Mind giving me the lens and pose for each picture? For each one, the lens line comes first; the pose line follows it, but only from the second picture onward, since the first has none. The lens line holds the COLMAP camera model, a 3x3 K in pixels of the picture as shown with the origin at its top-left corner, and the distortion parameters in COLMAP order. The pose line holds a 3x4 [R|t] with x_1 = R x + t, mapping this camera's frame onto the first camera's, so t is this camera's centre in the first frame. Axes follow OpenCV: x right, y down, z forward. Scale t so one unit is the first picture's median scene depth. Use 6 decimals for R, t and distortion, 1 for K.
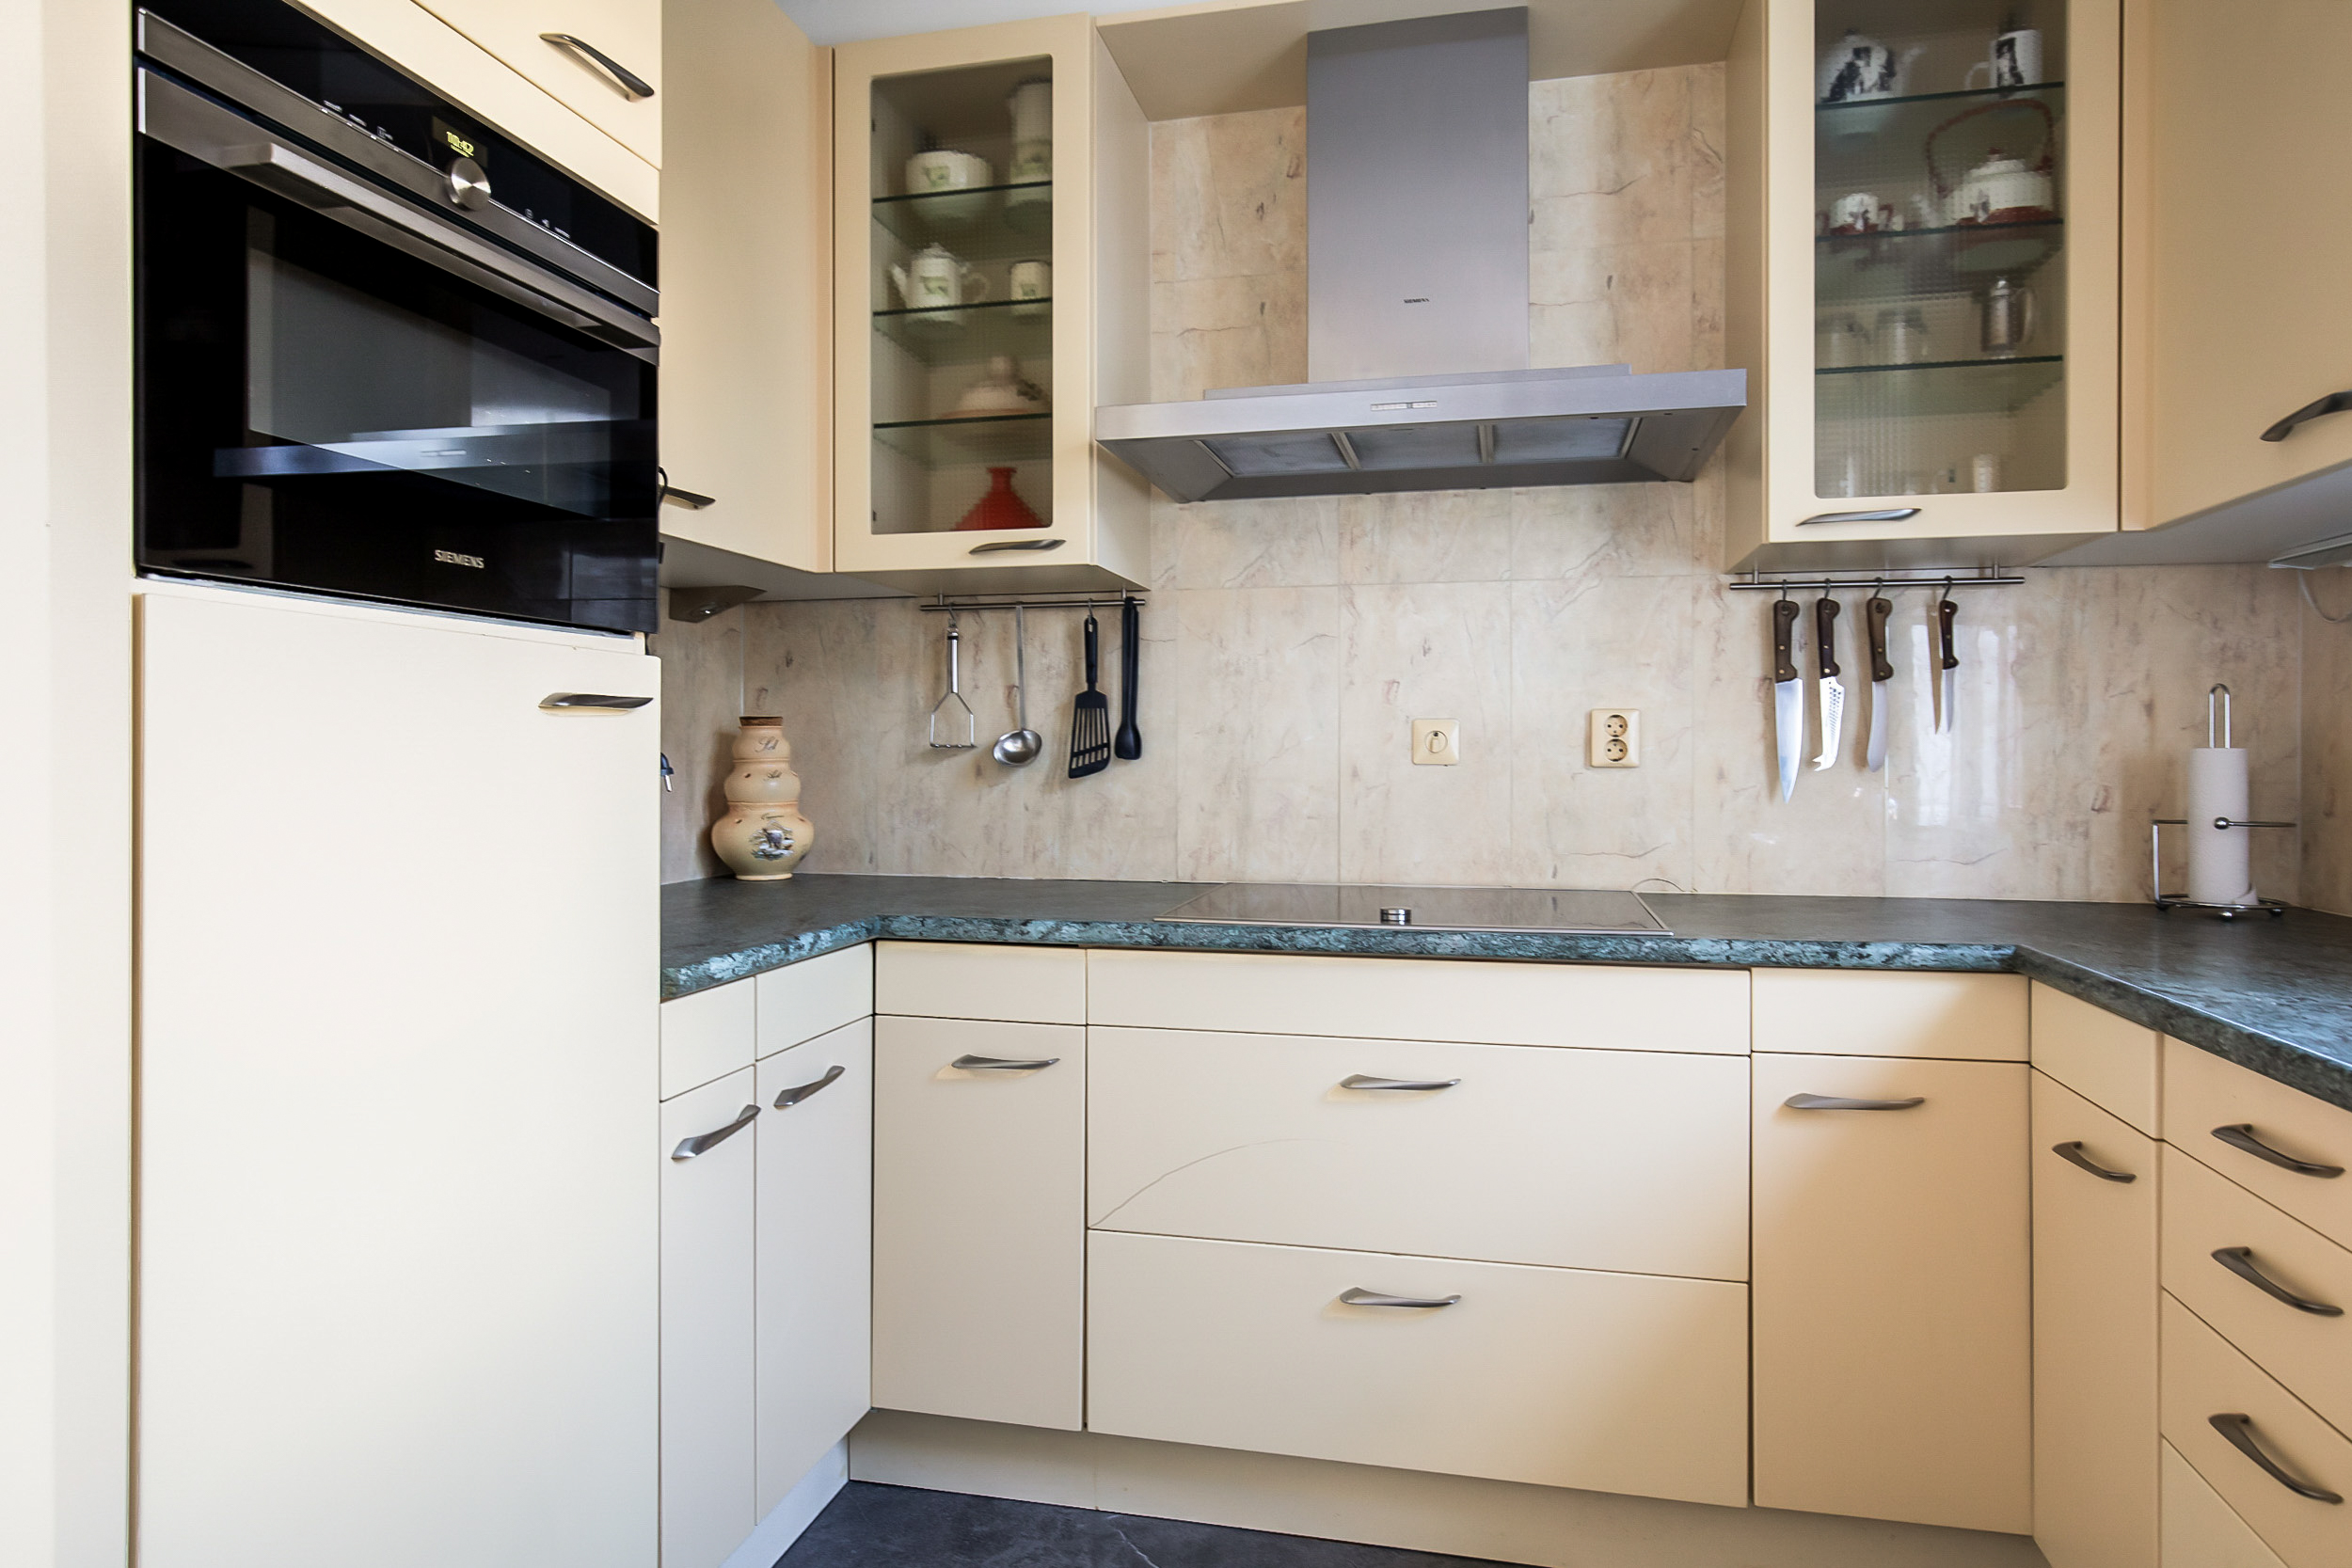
lens RADIAL K [[1429.5, 0, 1167.2], [0, 1429.5, 790.4], [0, 0, 1]] dist [0.005043, 0.002529]
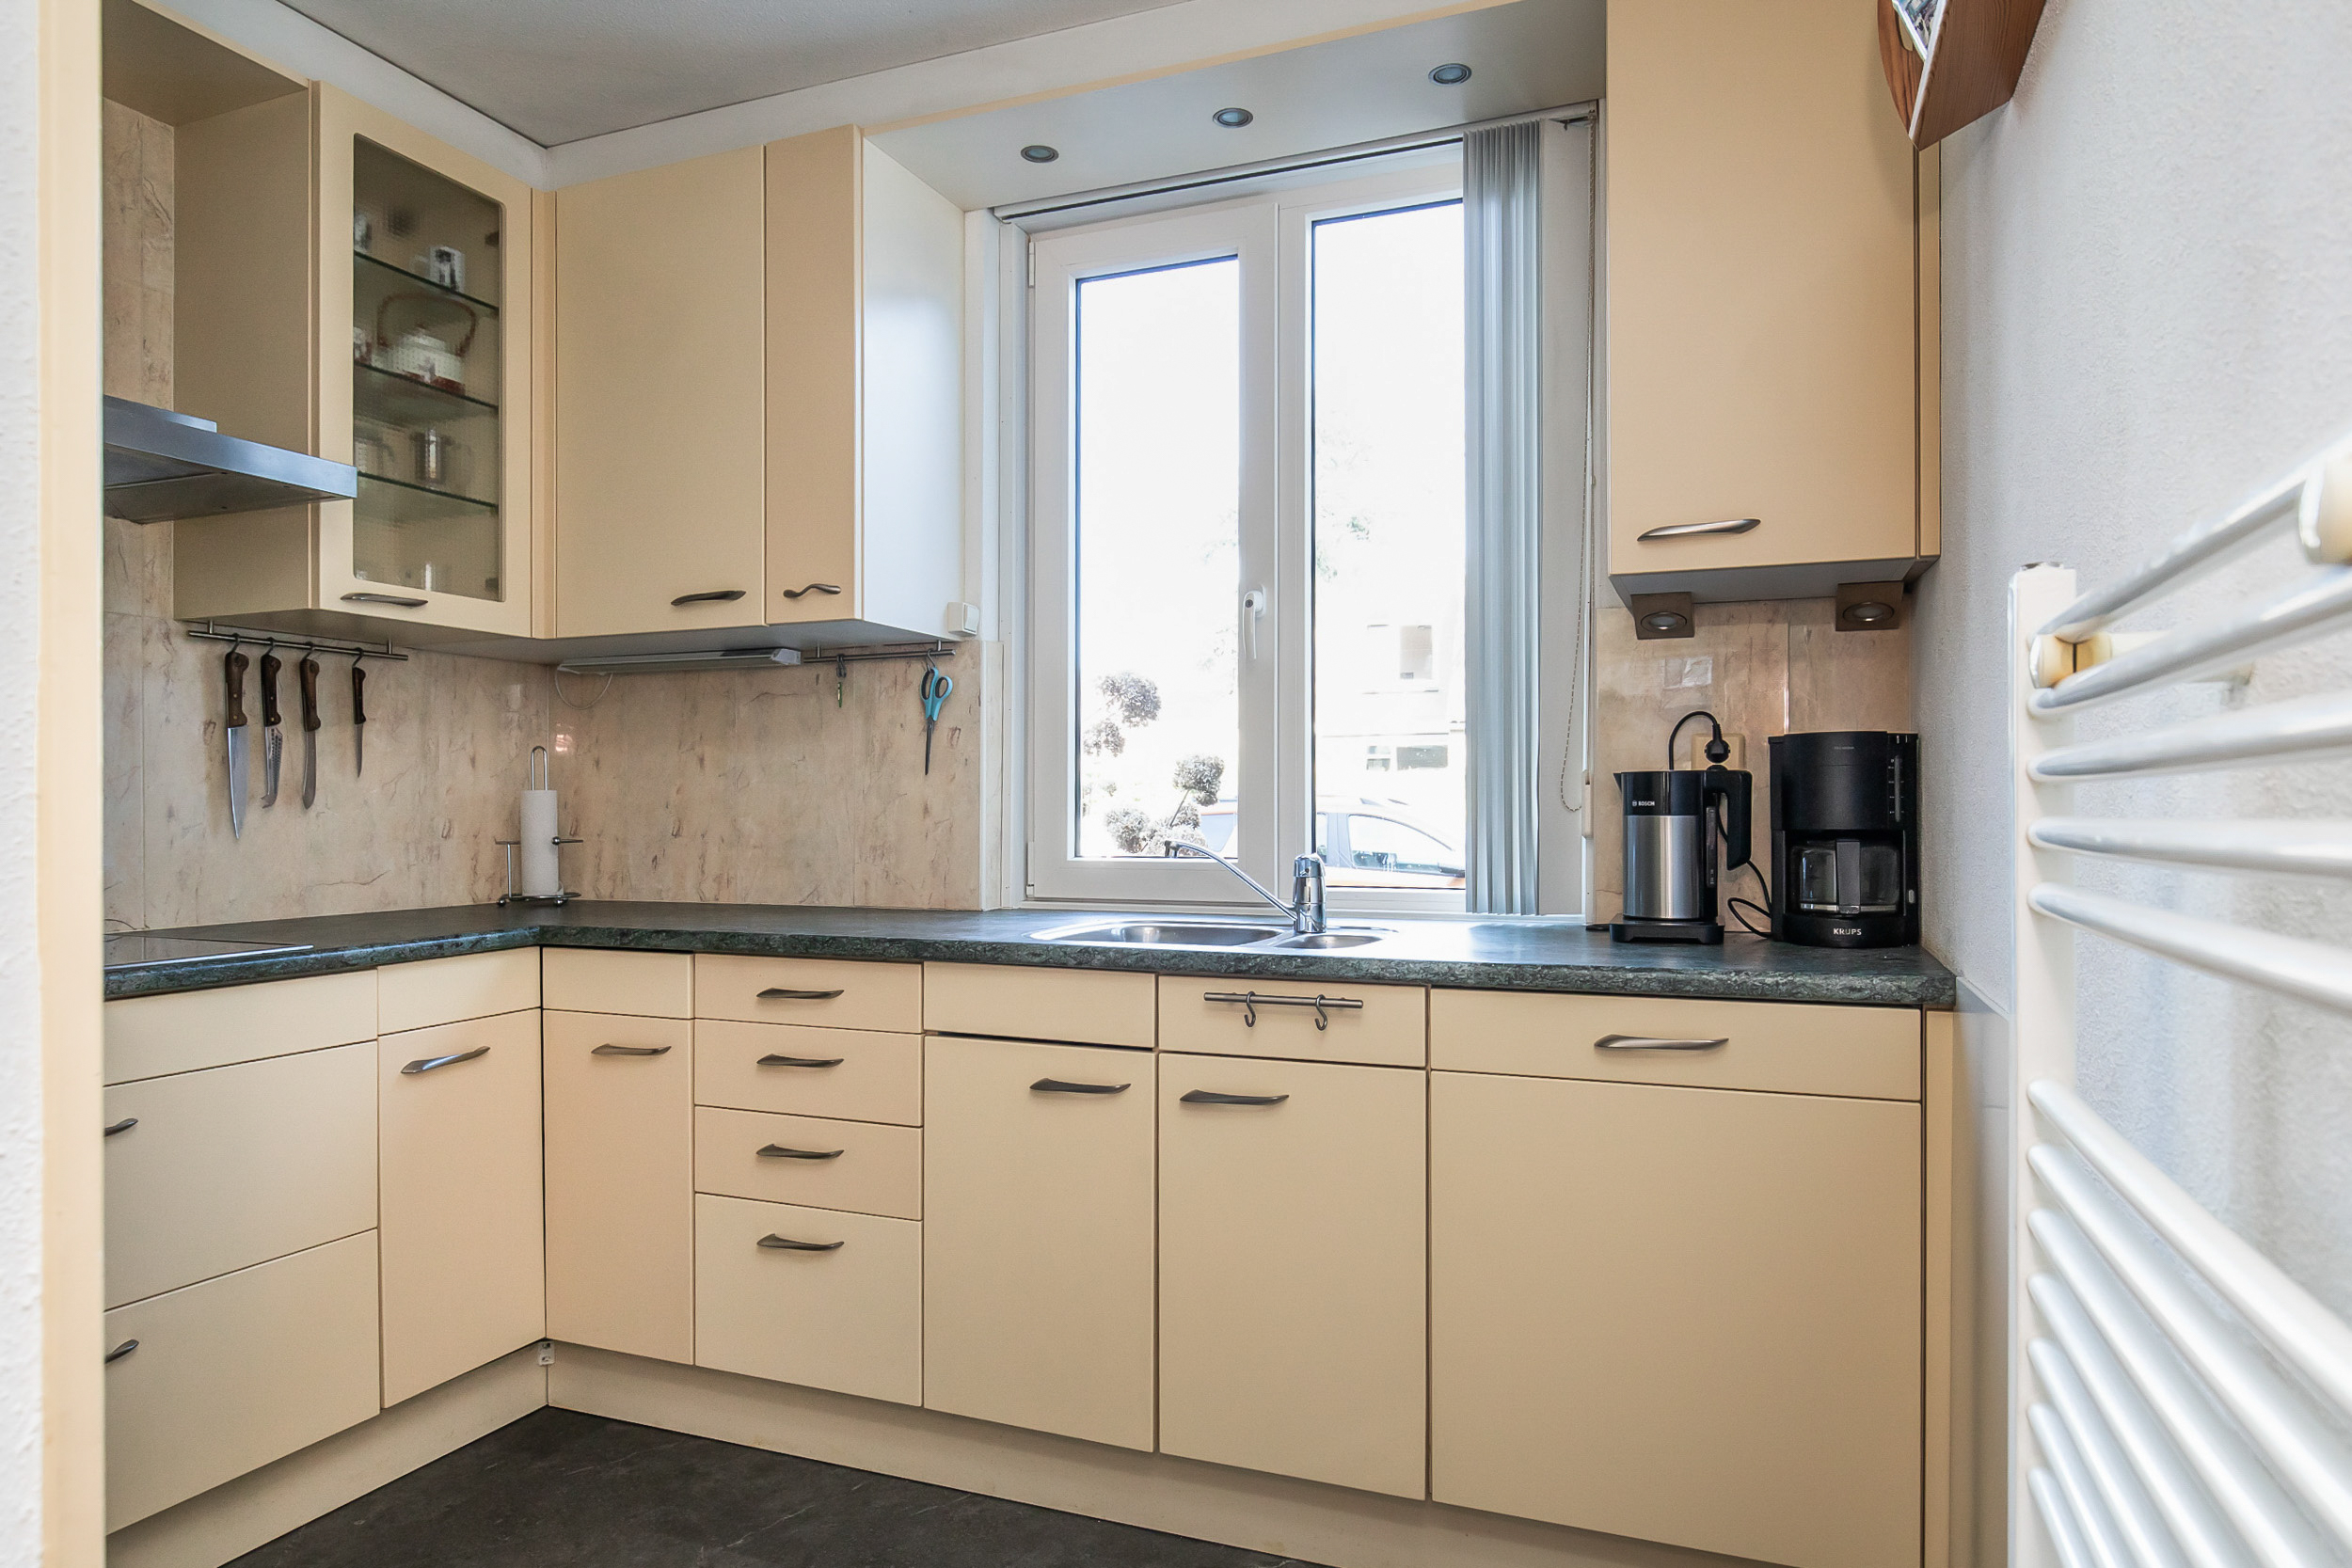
lens RADIAL K [[1429.5, 0, 1167.2], [0, 1429.5, 790.4], [0, 0, 1]] dist [0.005043, 0.002529]
pose [[0.145773, 0.004202, 0.989309, -0.555403], [0.020853, 0.999756, -0.007319, -0.005775], [-0.989098, 0.021697, 0.145650, 0.150682]]
